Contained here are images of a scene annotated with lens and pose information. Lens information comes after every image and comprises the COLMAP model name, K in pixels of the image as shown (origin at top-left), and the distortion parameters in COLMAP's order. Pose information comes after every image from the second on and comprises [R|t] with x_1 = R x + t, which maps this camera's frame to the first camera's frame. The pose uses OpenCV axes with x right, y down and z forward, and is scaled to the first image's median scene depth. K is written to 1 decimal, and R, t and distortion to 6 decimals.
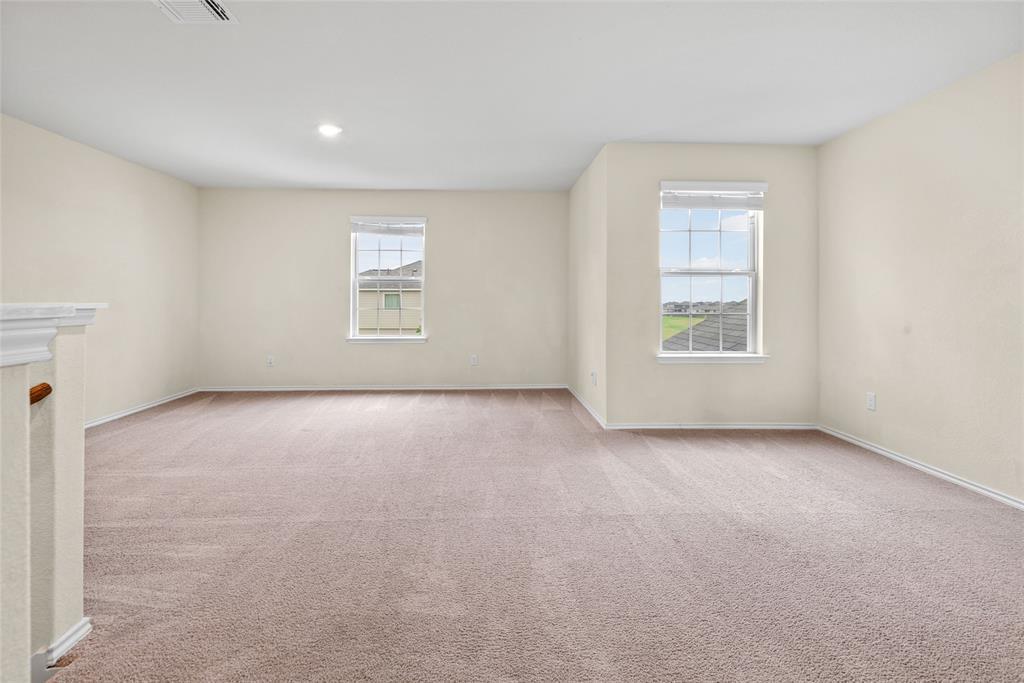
lens RADIAL K [[521.0, 0, 513.1], [0, 521.0, 300.8], [0, 0, 1]] dist [0.010565, -0.004149]
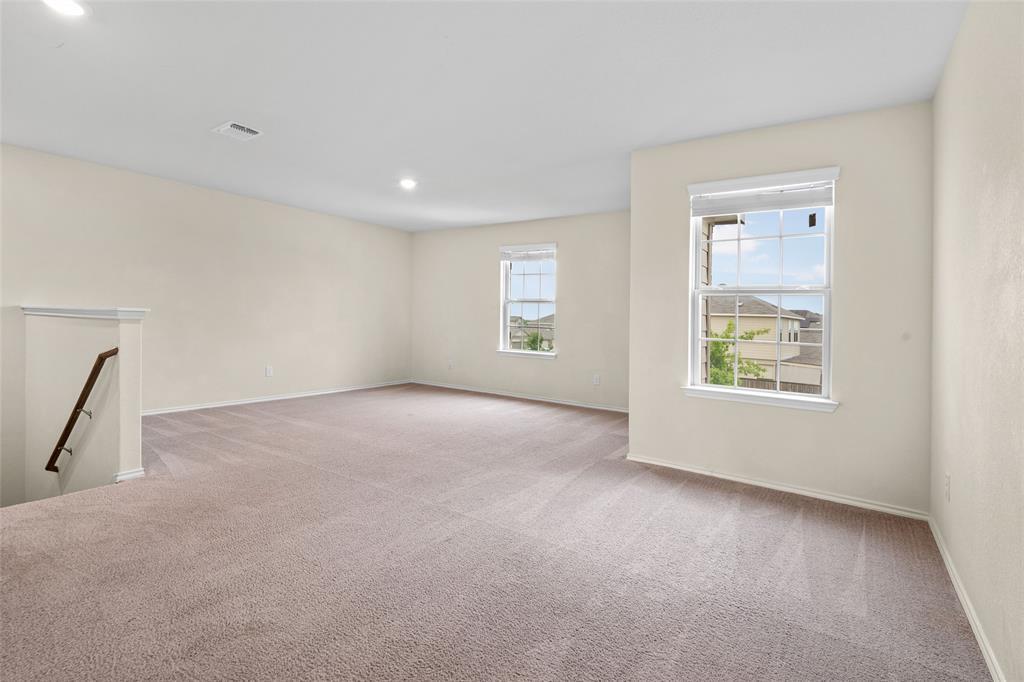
lens RADIAL K [[521.0, 0, 512.4], [0, 521.0, 335.6], [0, 0, 1]] dist [0.010565, -0.004149]
pose [[0.774801, 0.042087, -0.630803, 0.586375], [-0.029990, 0.999105, 0.029823, 0.002289], [0.631493, -0.004189, 0.775370, 0.139629]]
